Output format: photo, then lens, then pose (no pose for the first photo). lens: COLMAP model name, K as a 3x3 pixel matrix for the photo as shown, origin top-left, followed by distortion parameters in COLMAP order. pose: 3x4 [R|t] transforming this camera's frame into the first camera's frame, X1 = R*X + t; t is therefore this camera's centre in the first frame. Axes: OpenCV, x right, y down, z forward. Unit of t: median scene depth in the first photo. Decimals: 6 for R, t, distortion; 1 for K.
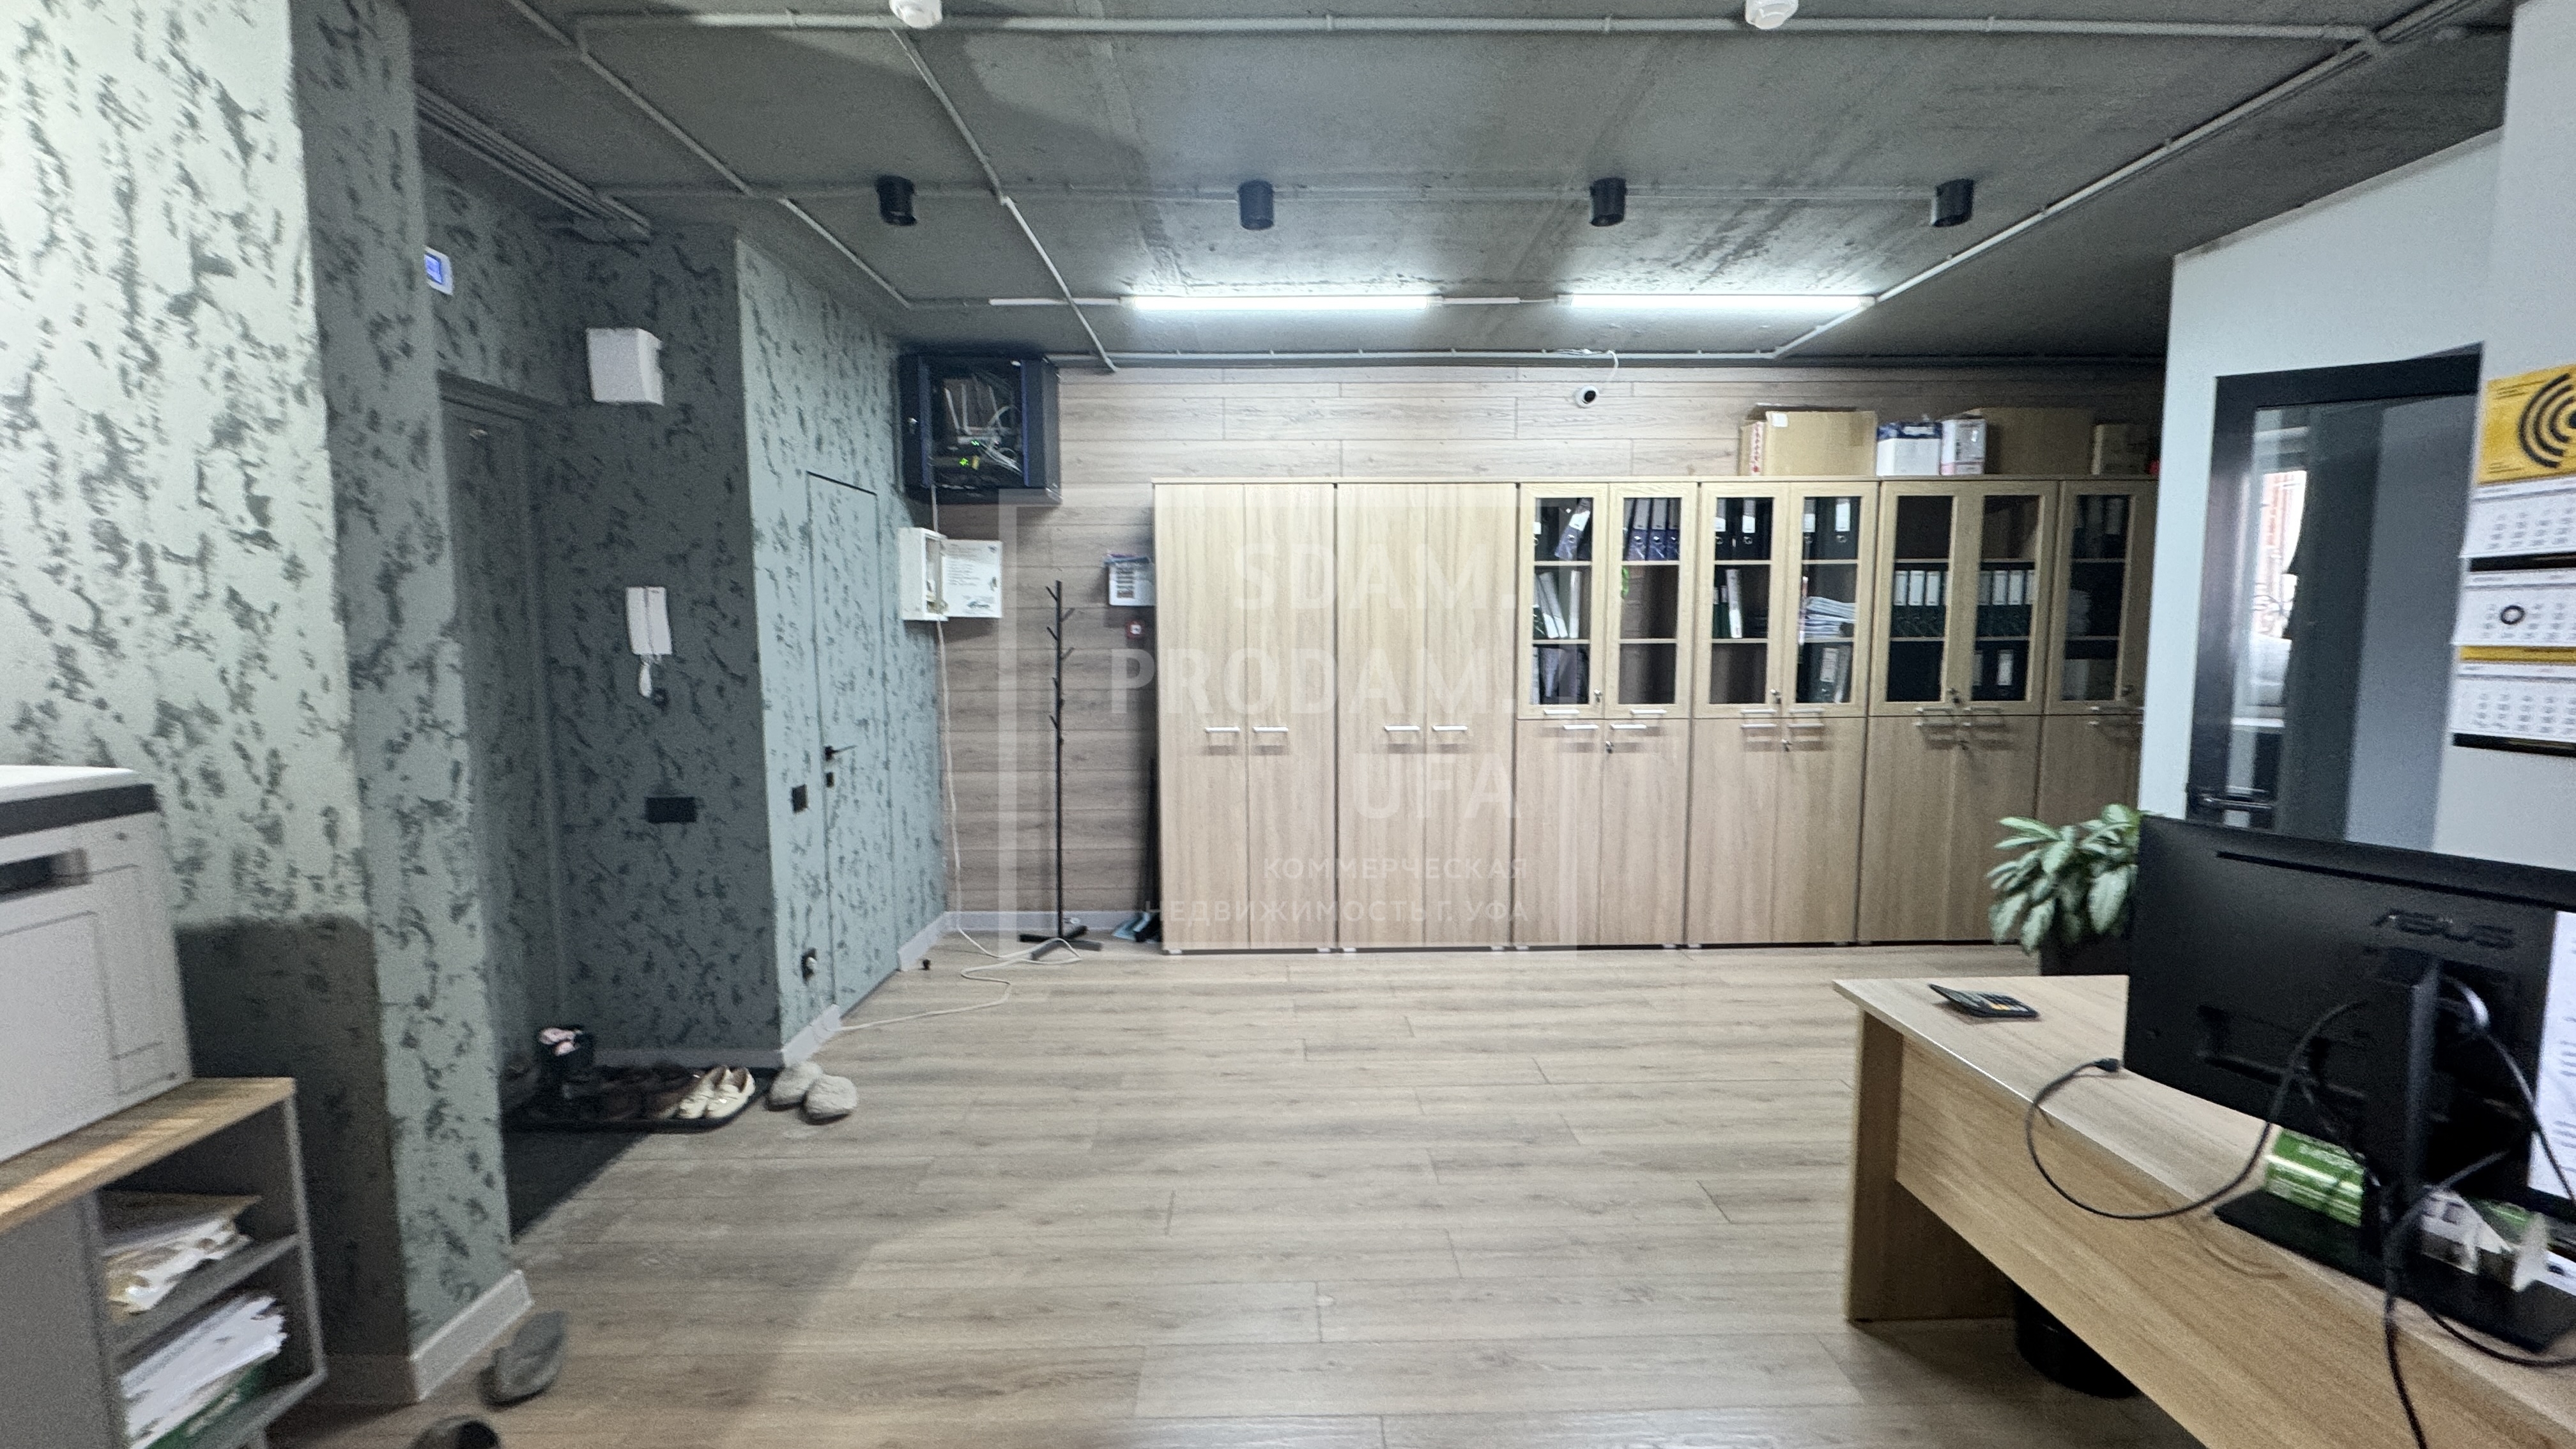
lens RADIAL K [[1010.3, 0, 1288.0], [0, 1010.3, 724.5], [0, 0, 1]] dist [-0.003836, -0.000010]
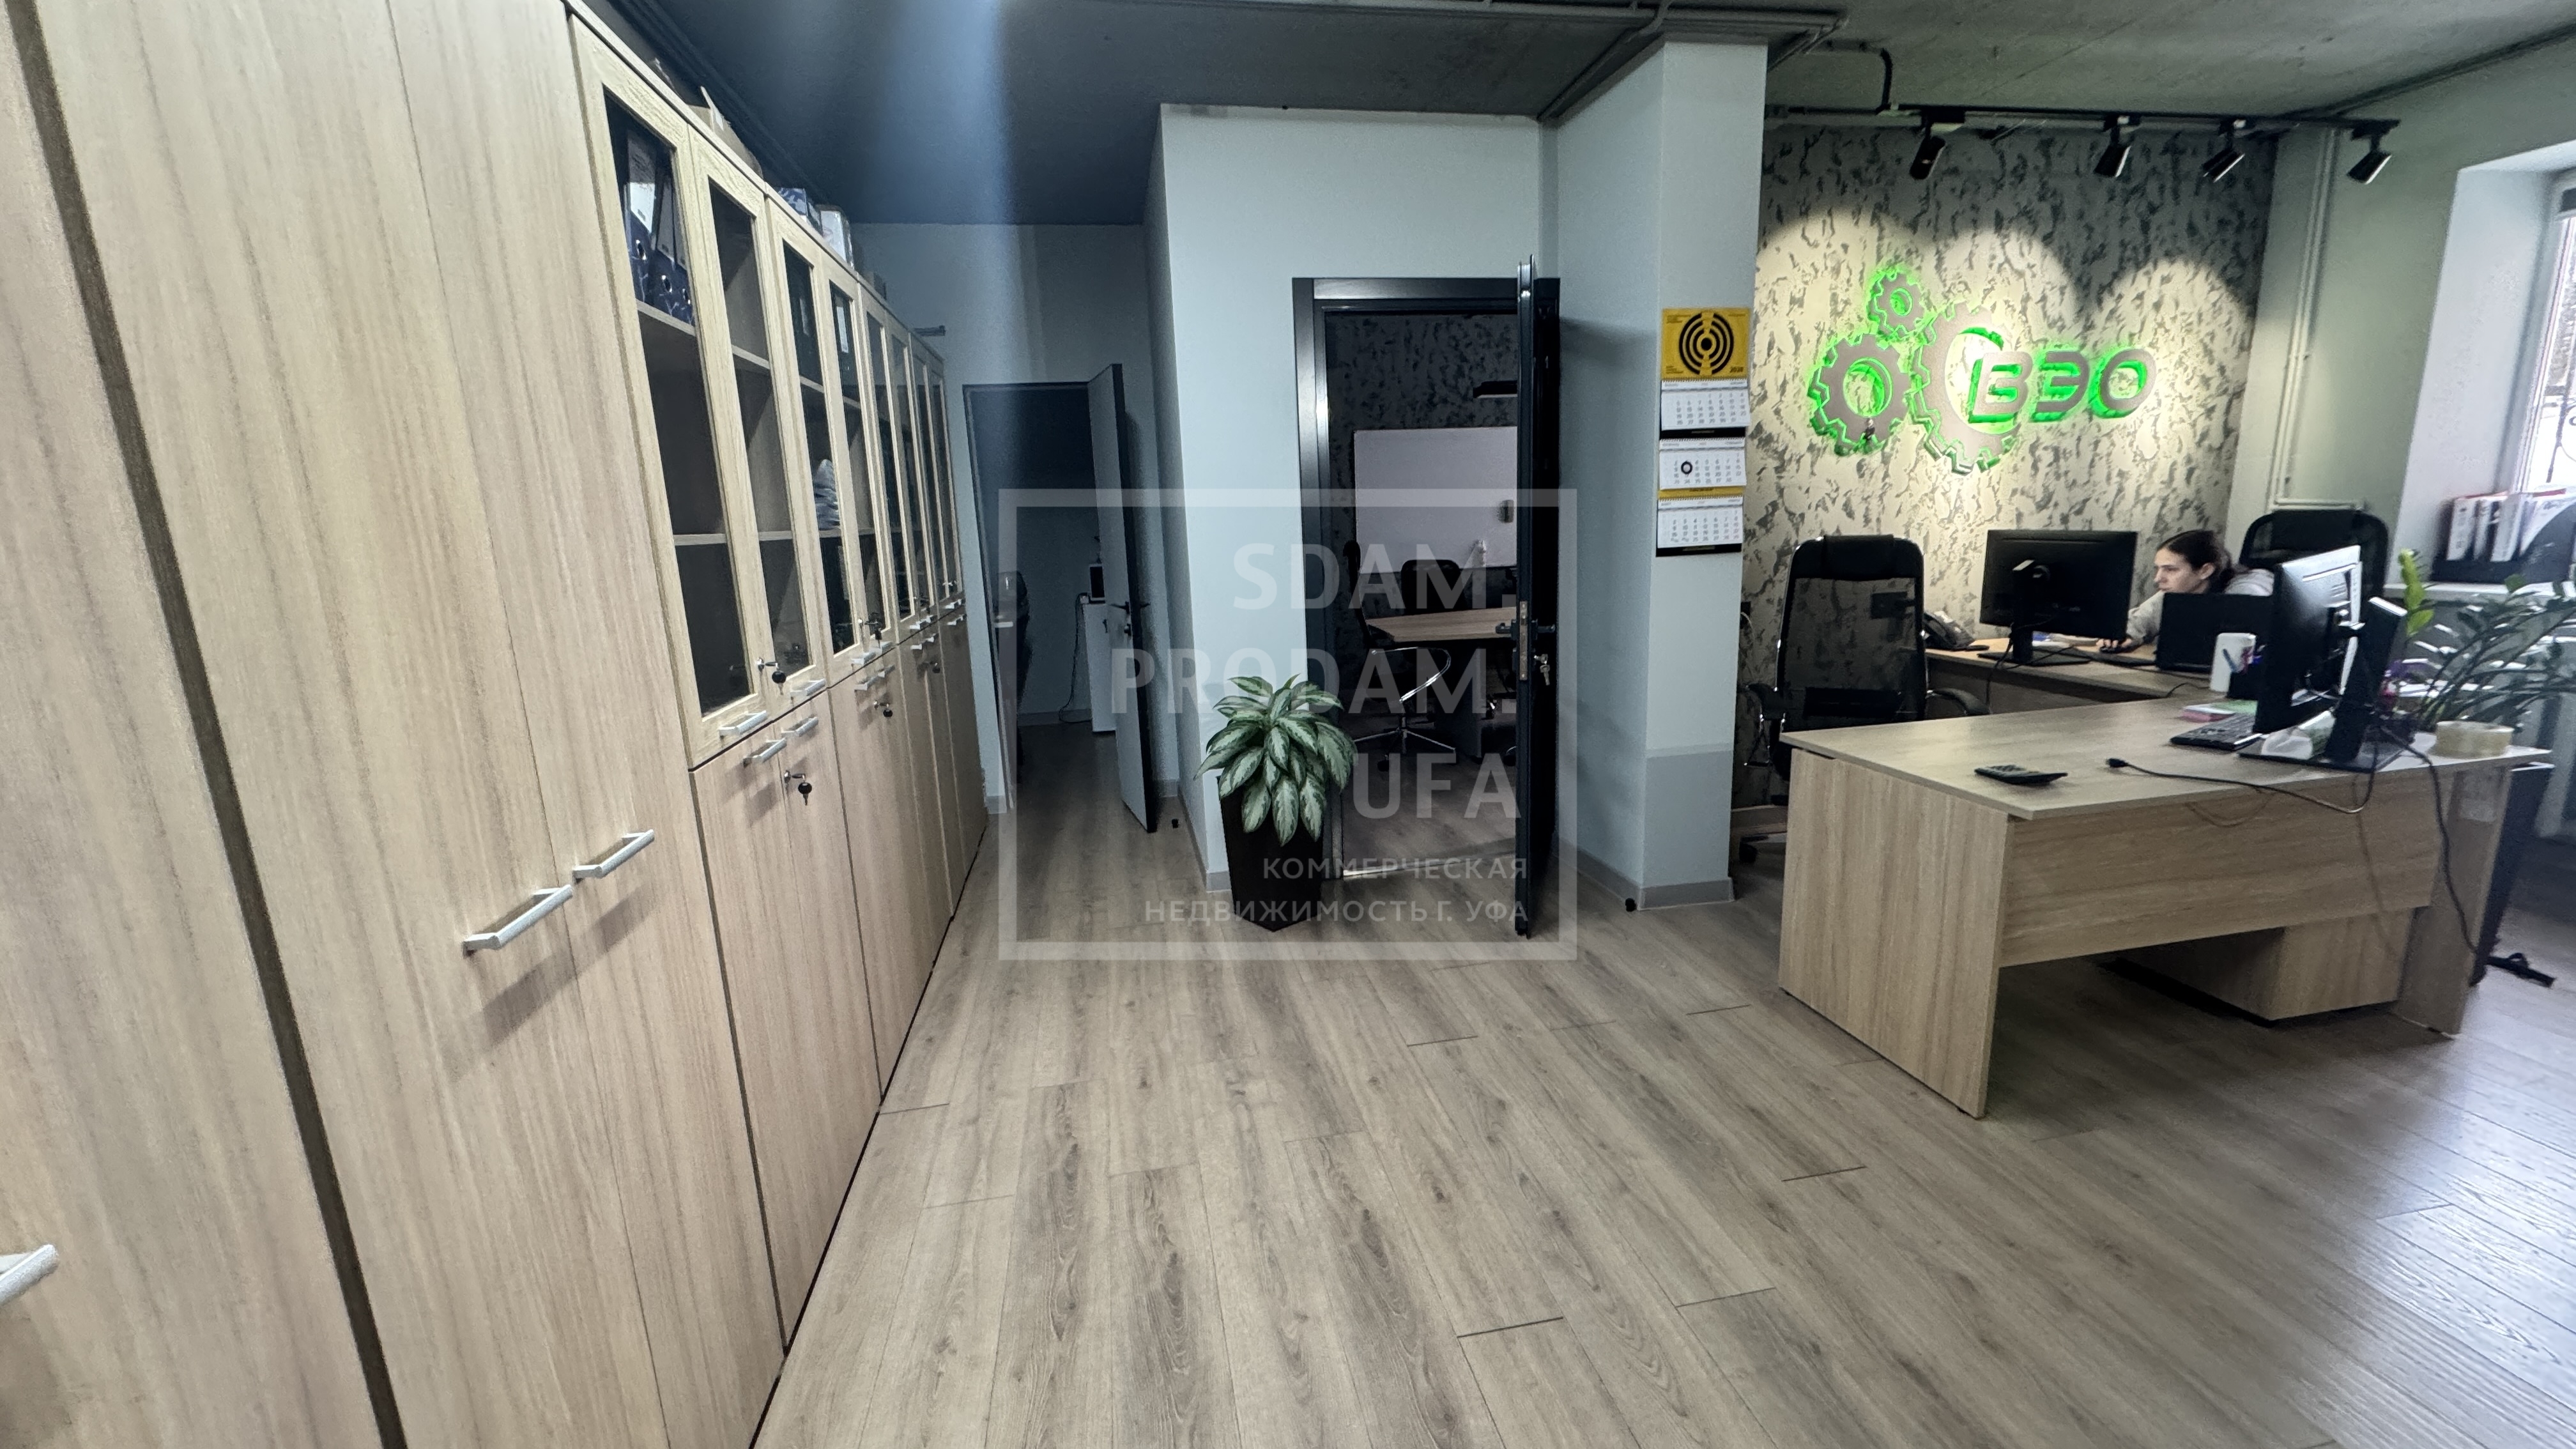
lens RADIAL K [[1016.9, 0, 1277.8], [0, 1016.9, 722.0], [0, 0, 1]] dist [-0.000674, -0.000189]
pose [[-0.153527, -0.187465, 0.970199, -0.180242], [0.138746, 0.968023, 0.209000, -0.086025], [-0.978355, 0.166699, -0.122608, 1.117209]]
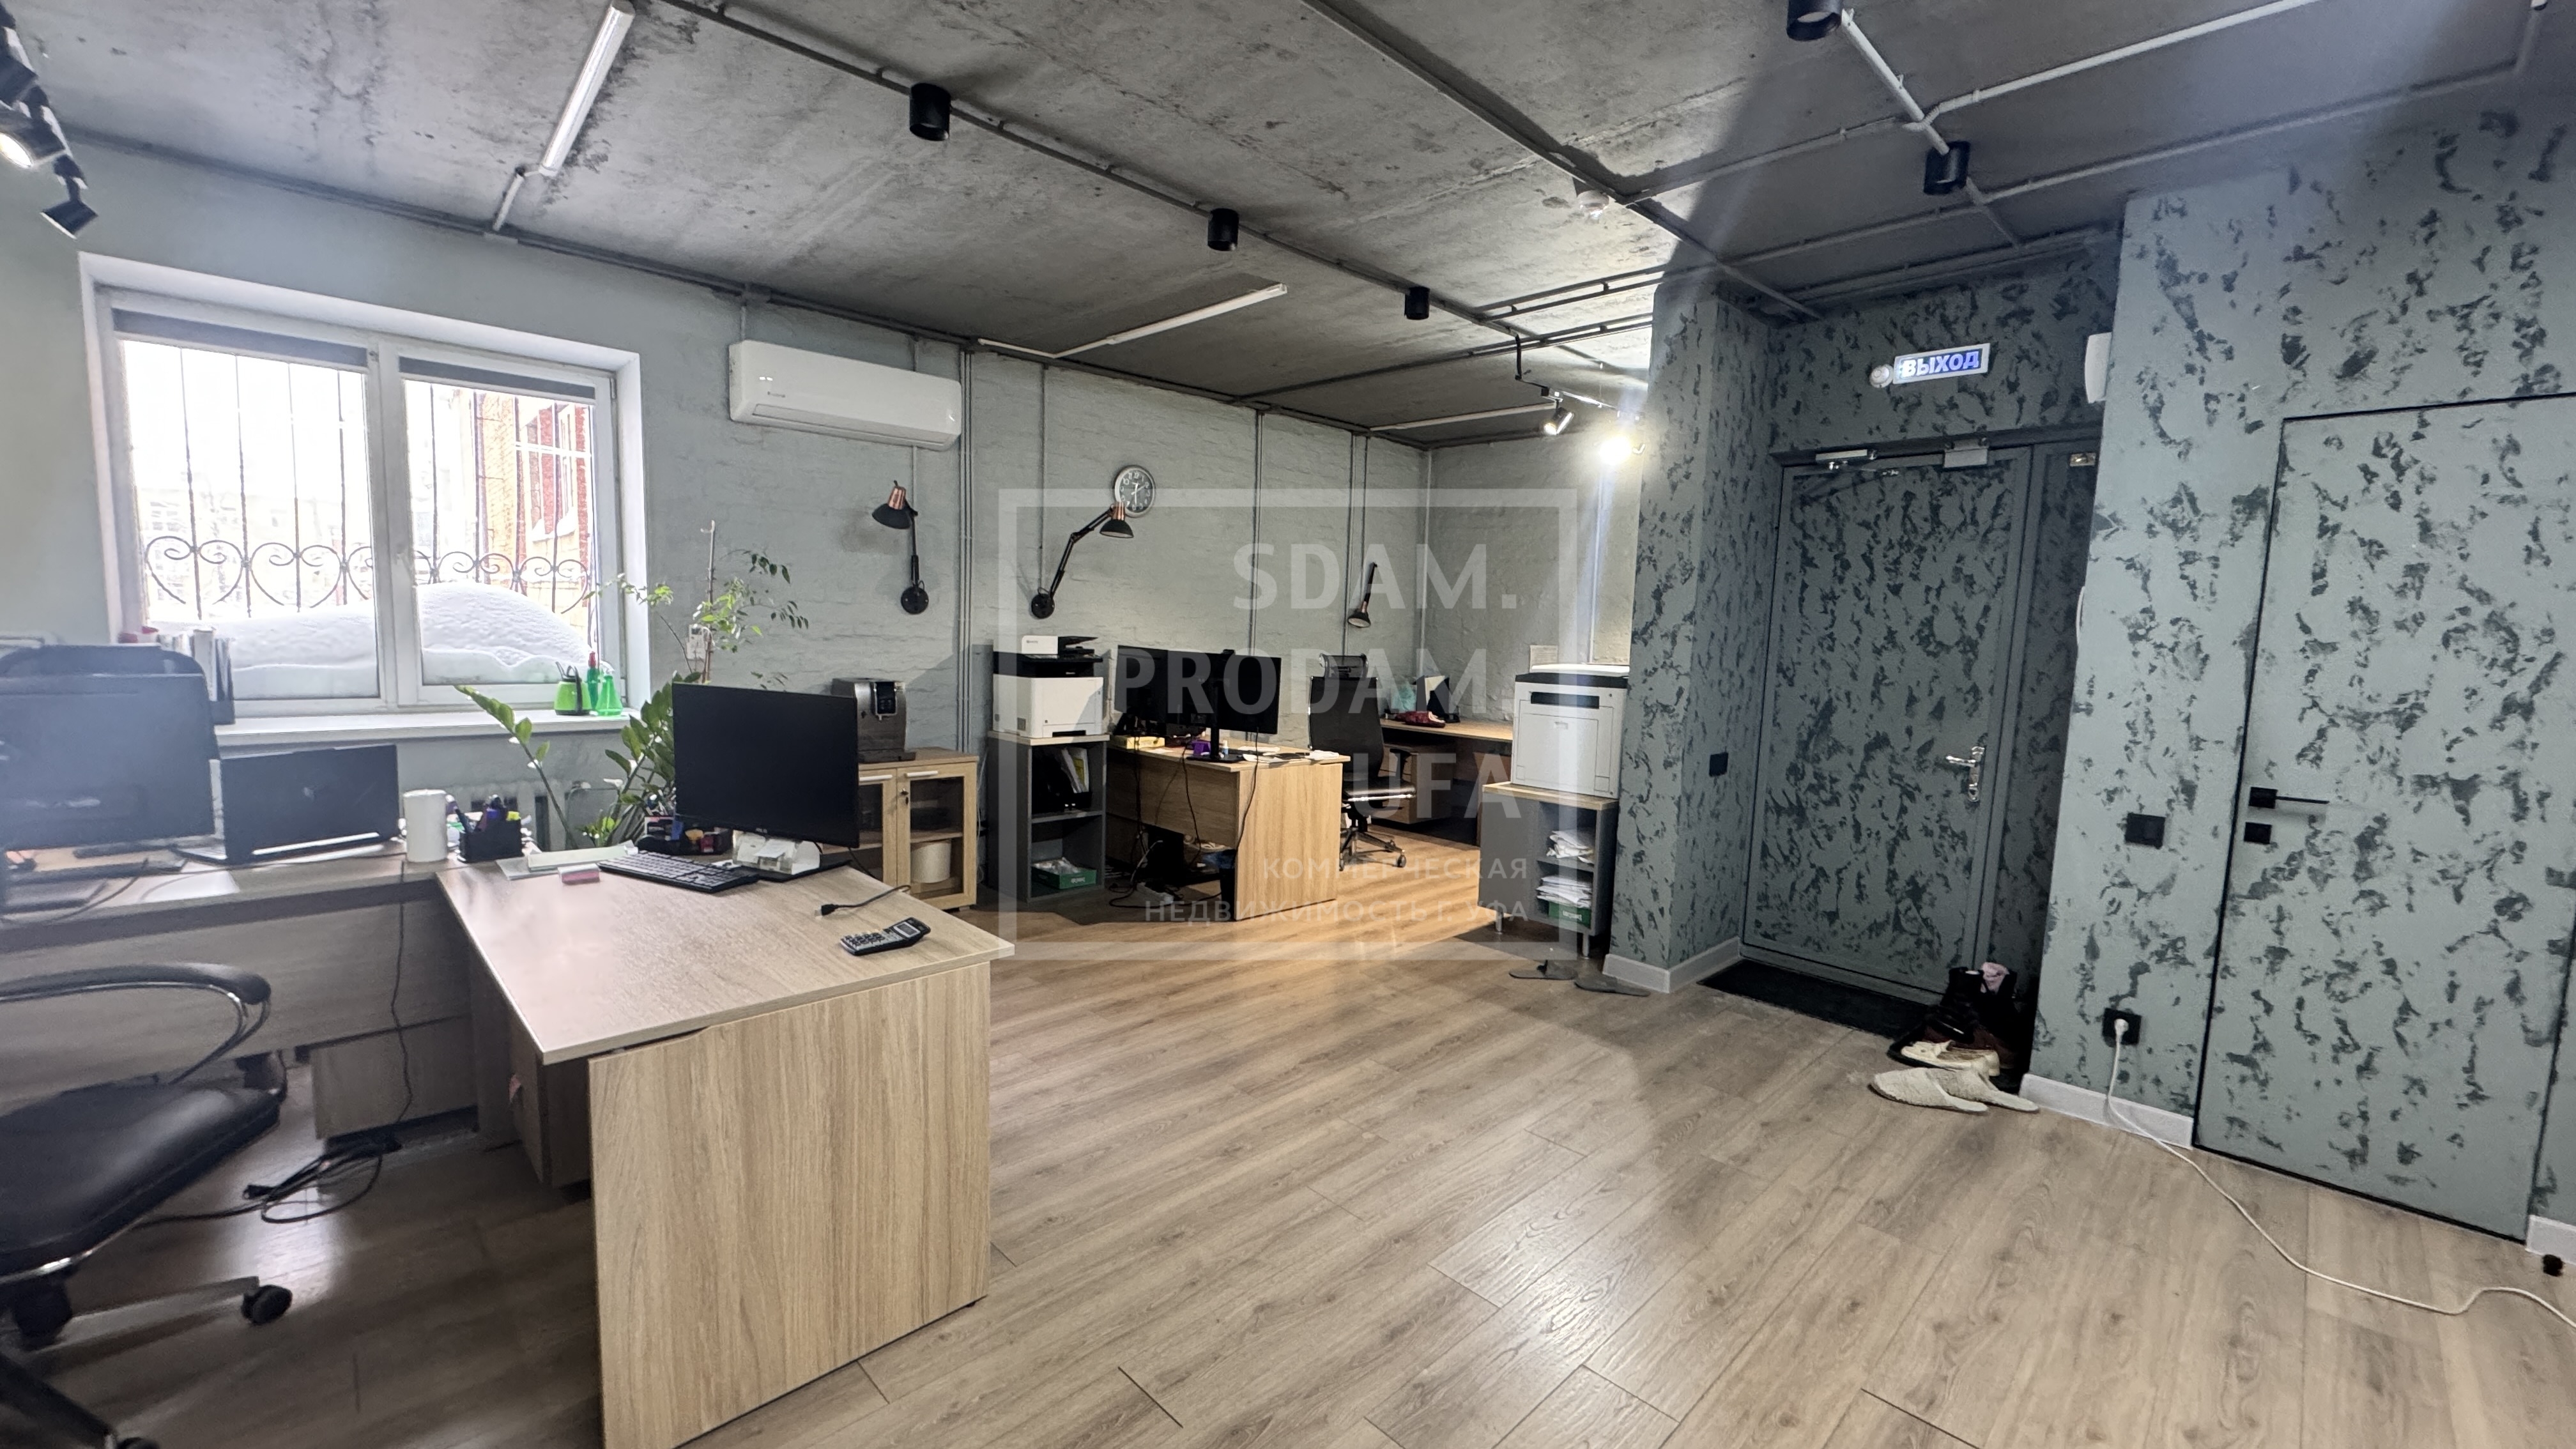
lens RADIAL K [[1015.5, 0, 1293.0], [0, 1015.5, 721.7], [0, 0, 1]] dist [-0.002327, 0.000355]
pose [[-0.722638, 0.050377, -0.689388, 0.619307], [-0.093006, 0.981185, 0.169192, -0.093900], [0.684941, 0.186381, -0.704356, 1.125430]]
